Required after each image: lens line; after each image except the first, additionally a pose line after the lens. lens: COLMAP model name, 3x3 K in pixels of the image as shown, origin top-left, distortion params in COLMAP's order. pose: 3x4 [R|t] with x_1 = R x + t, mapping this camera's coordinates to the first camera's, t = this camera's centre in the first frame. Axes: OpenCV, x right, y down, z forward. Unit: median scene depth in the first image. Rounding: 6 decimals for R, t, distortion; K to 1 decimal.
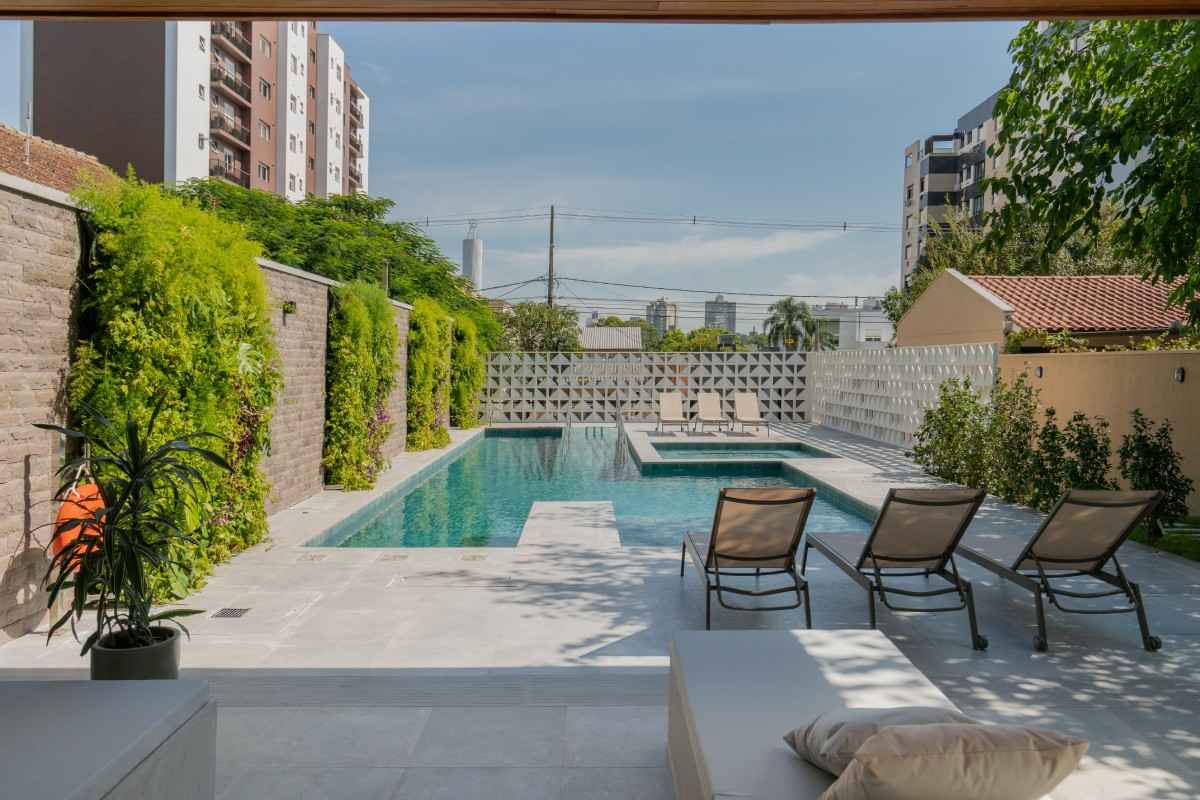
lens RADIAL K [[834.1, 0, 596.8], [0, 834.1, 419.5], [0, 0, 1]] dist [0.034856, -0.032681]
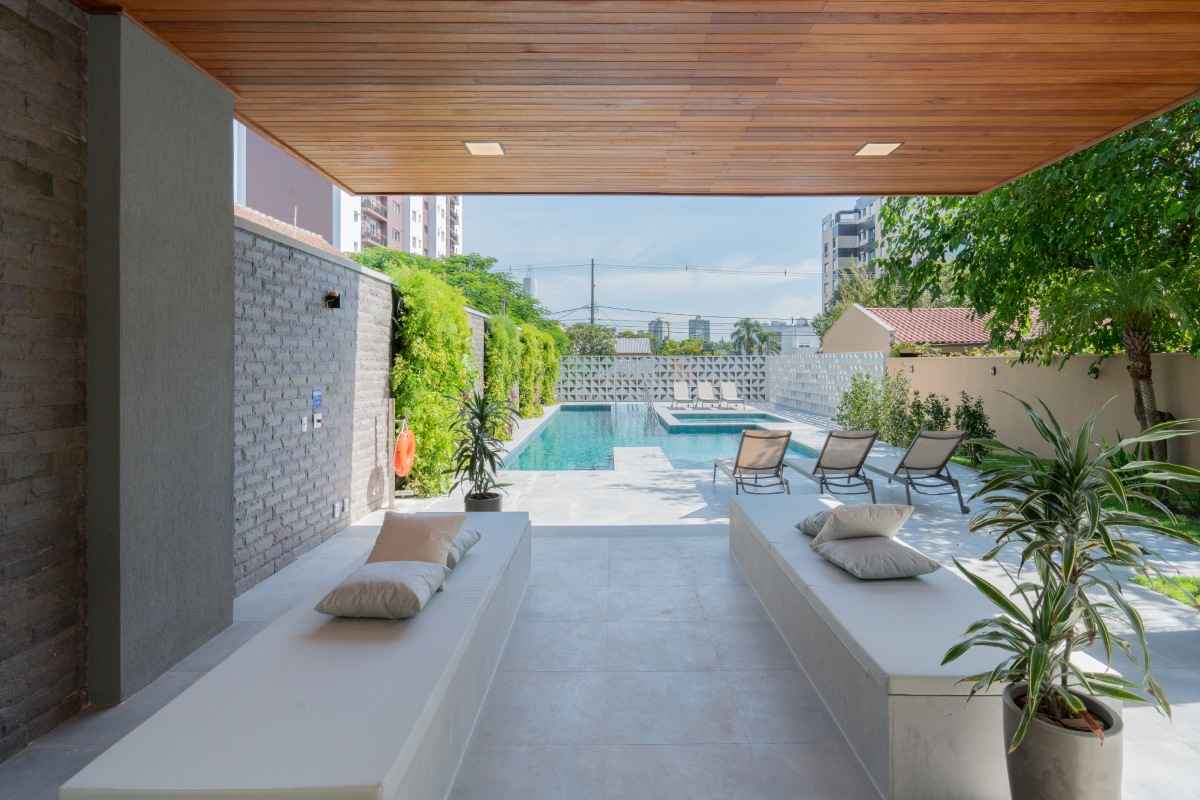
lens RADIAL K [[619.3, 0, 603.9], [0, 619.3, 365.4], [0, 0, 1]] dist [-0.001255, -0.000215]
pose [[0.999924, -0.001502, 0.012273, -0.069695], [0.002243, 0.998158, -0.060624, 0.006537], [-0.012159, 0.060647, 0.998085, -0.158504]]
